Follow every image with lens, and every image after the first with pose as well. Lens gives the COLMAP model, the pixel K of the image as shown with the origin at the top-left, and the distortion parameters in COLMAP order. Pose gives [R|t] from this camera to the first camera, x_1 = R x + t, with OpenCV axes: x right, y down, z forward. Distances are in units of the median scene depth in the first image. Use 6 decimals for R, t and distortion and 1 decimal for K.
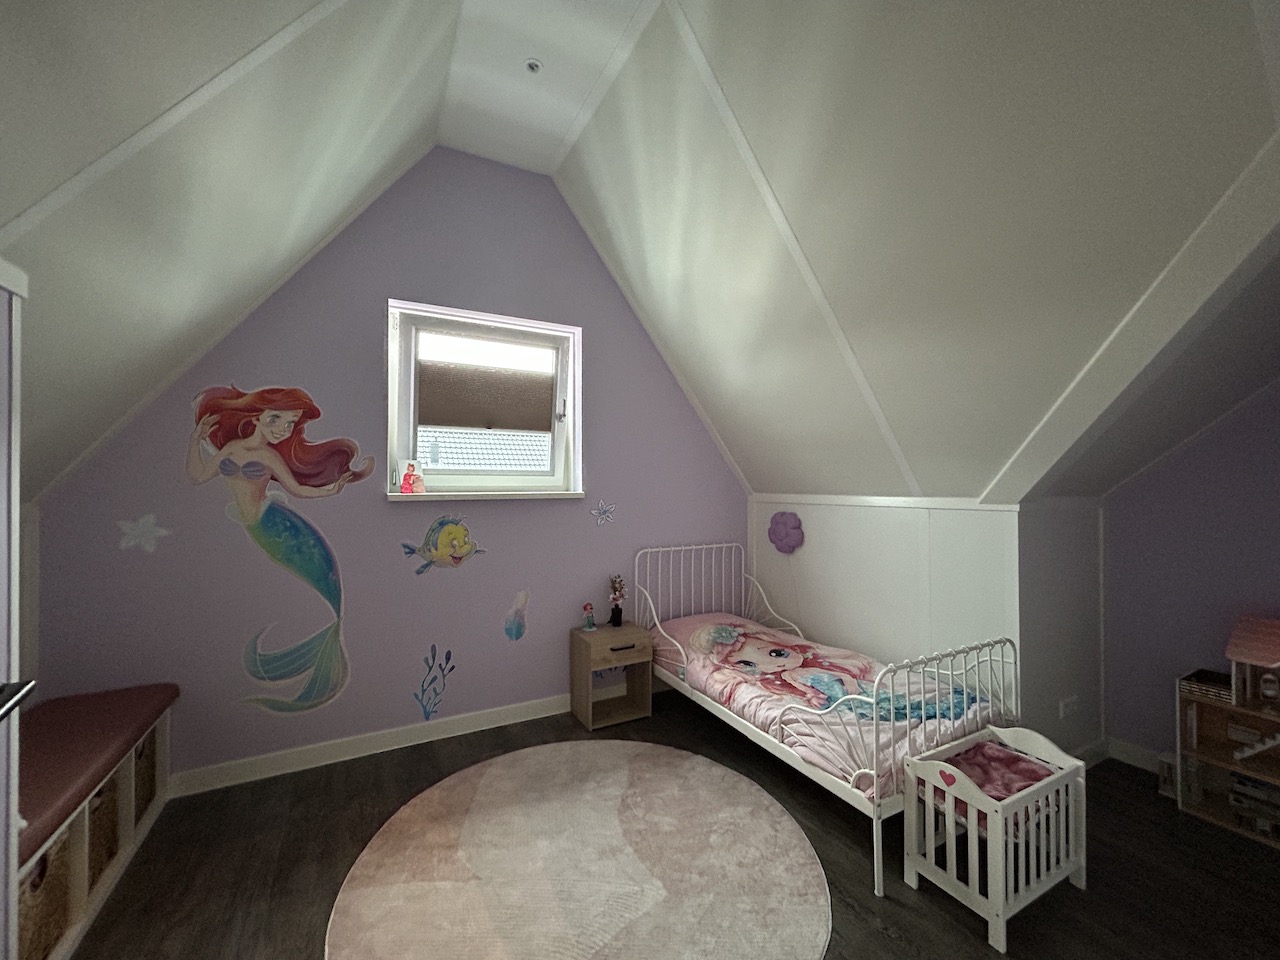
lens RADIAL K [[525.8, 0, 639.8], [0, 525.8, 479.7], [0, 0, 1]] dist [-0.002998, -0.001137]
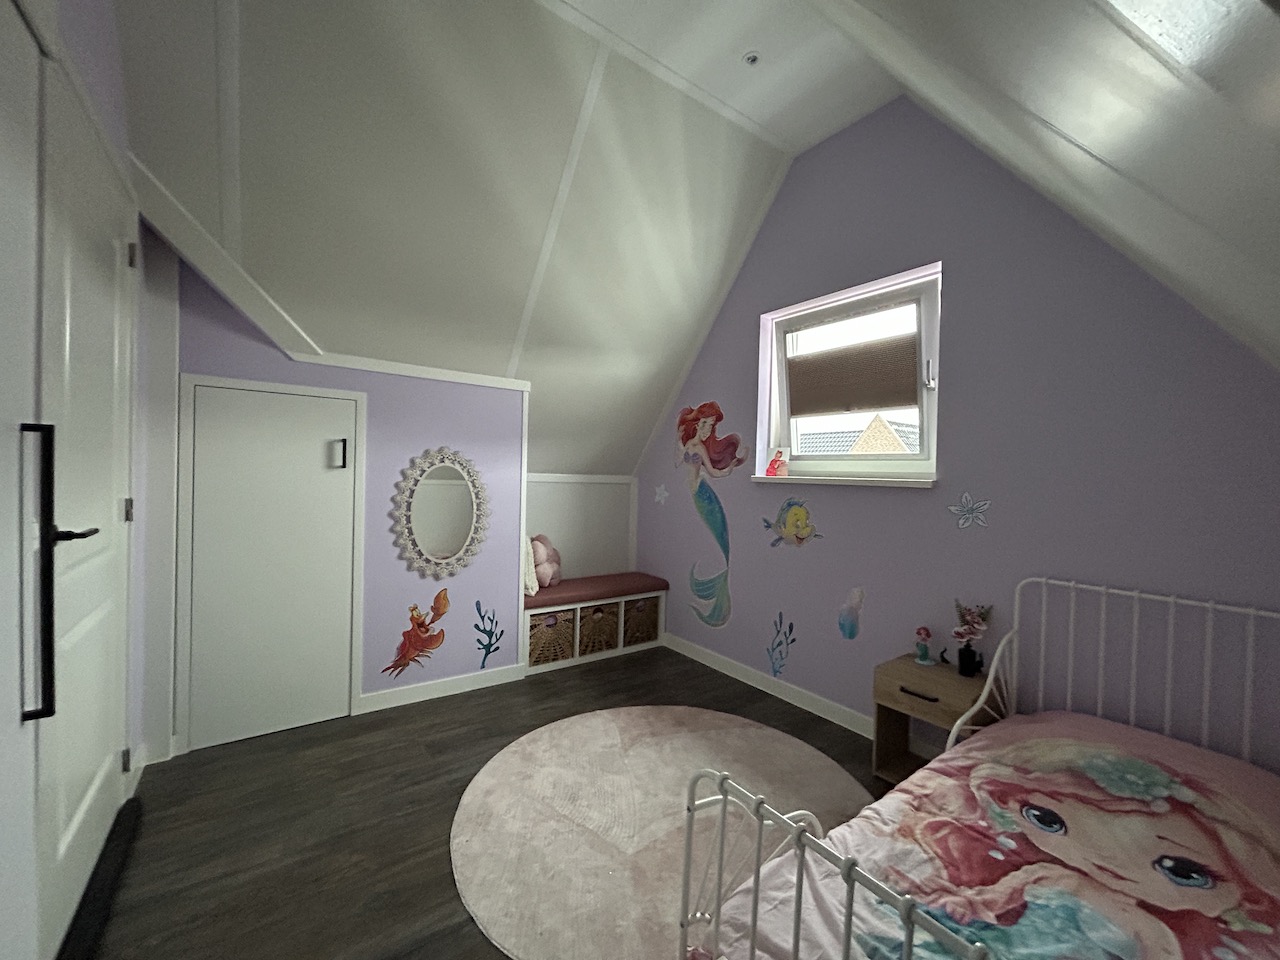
lens RADIAL K [[525.8, 0, 638.7], [0, 525.8, 481.3], [0, 0, 1]] dist [-0.002998, -0.001137]
pose [[0.116921, 0.016038, -0.993012, 0.694138], [-0.020609, 0.999693, 0.013719, 0.027557], [0.992927, 0.018861, 0.117216, 0.577669]]
